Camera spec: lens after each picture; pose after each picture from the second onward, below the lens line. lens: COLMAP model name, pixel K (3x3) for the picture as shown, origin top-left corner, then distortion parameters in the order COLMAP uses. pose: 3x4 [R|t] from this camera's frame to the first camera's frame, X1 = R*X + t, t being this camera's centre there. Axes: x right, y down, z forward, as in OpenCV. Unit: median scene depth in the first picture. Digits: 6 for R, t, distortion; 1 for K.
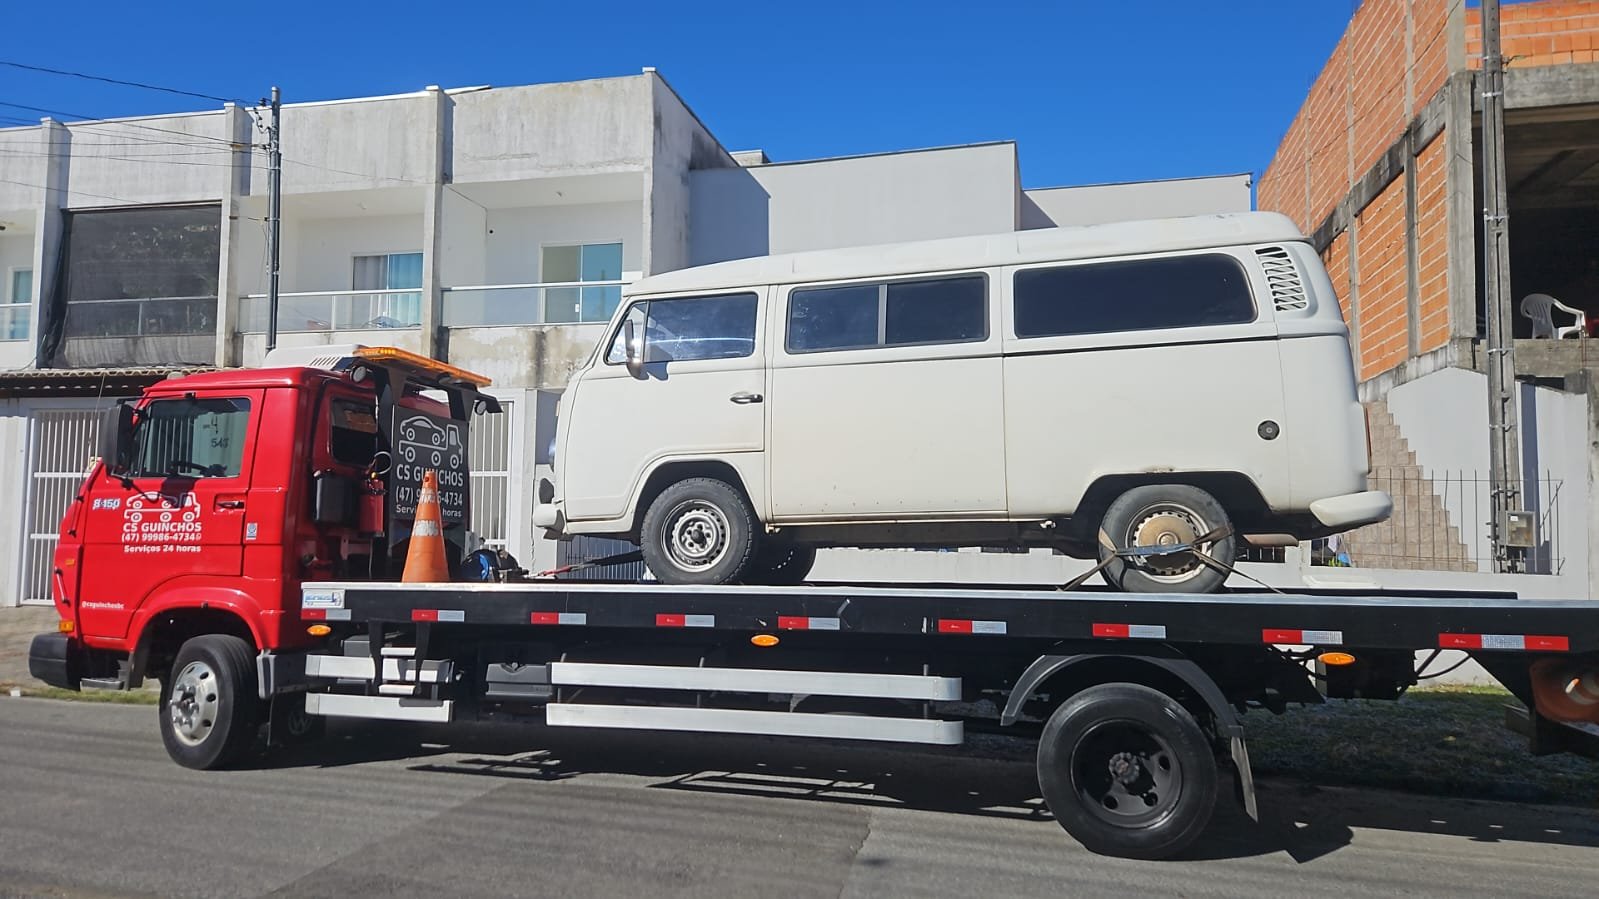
lens RADIAL K [[1048.8, 0, 773.0], [0, 1048.8, 410.4], [0, 0, 1]] dist [0.069509, -0.071088]
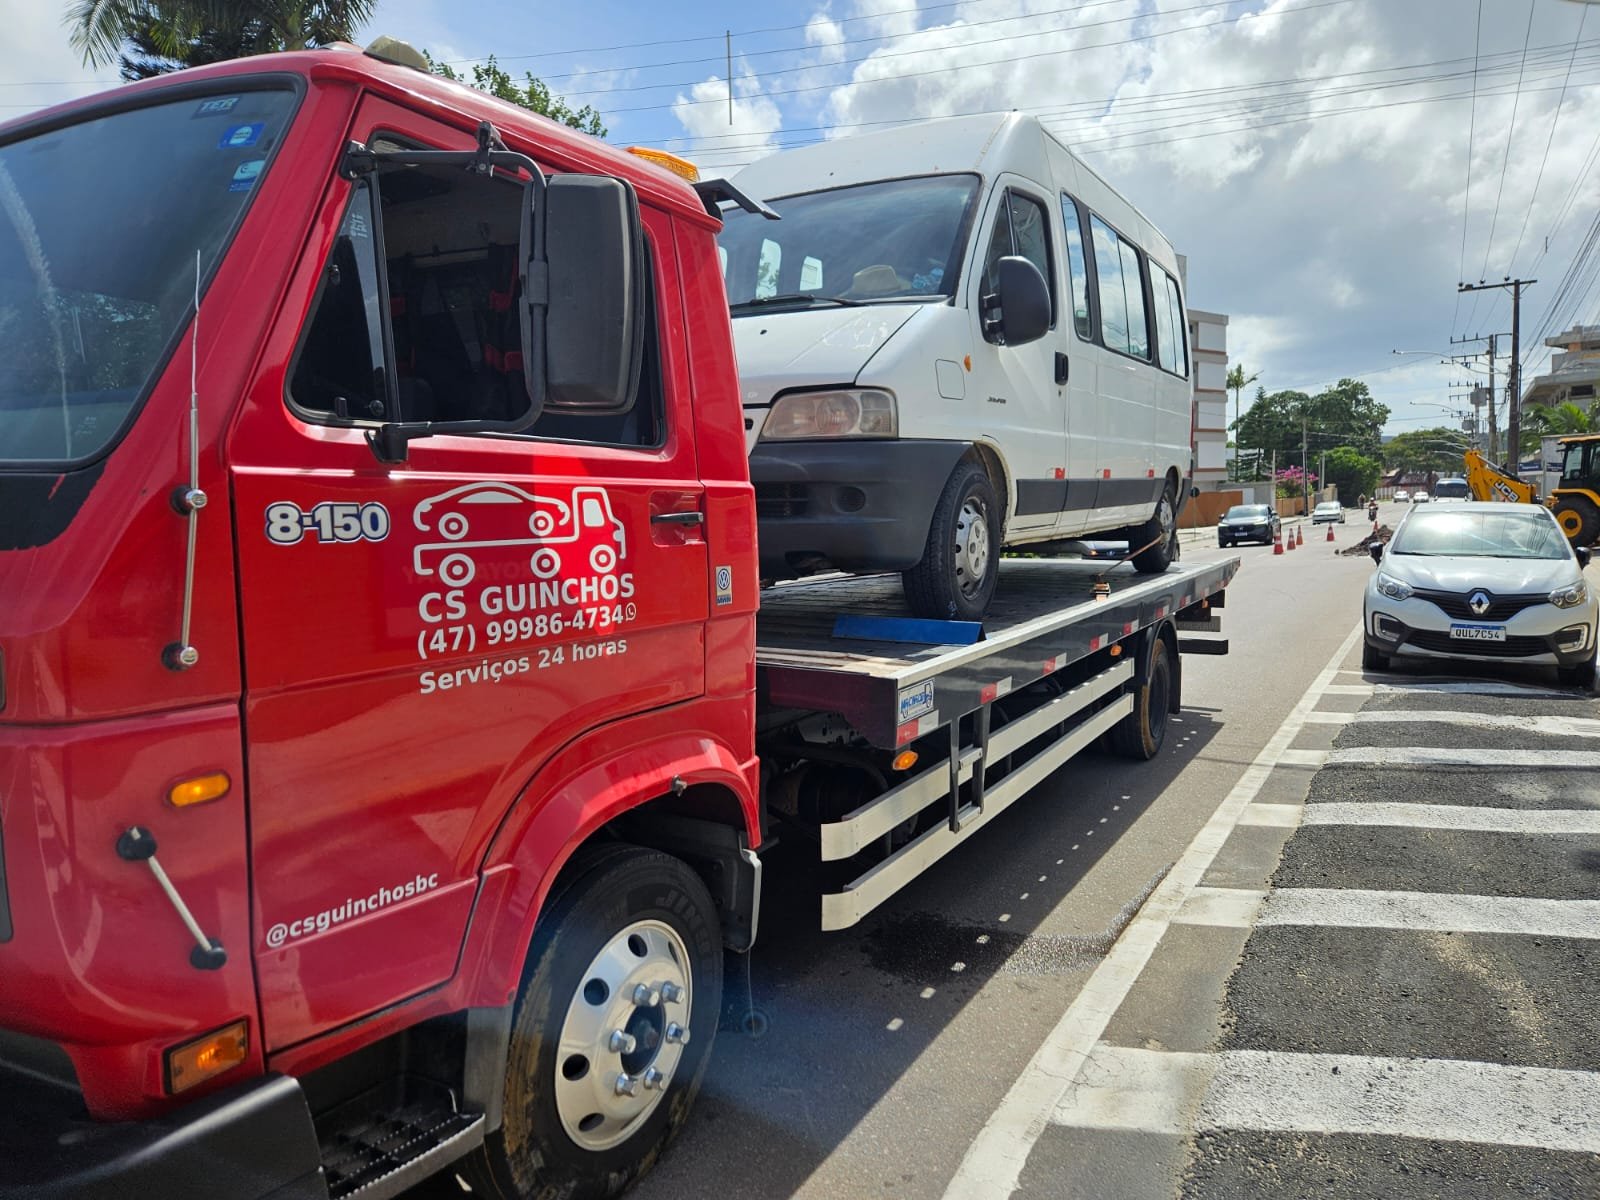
lens RADIAL K [[1093.0, 0, 807.3], [0, 1093.0, 587.4], [0, 0, 1]] dist [0.081200, -0.058935]
pose [[0.257731, -0.085806, 0.962399, -0.924040], [-0.118604, 0.985707, 0.119647, 0.063125], [-0.958910, -0.144981, 0.243870, 0.902295]]
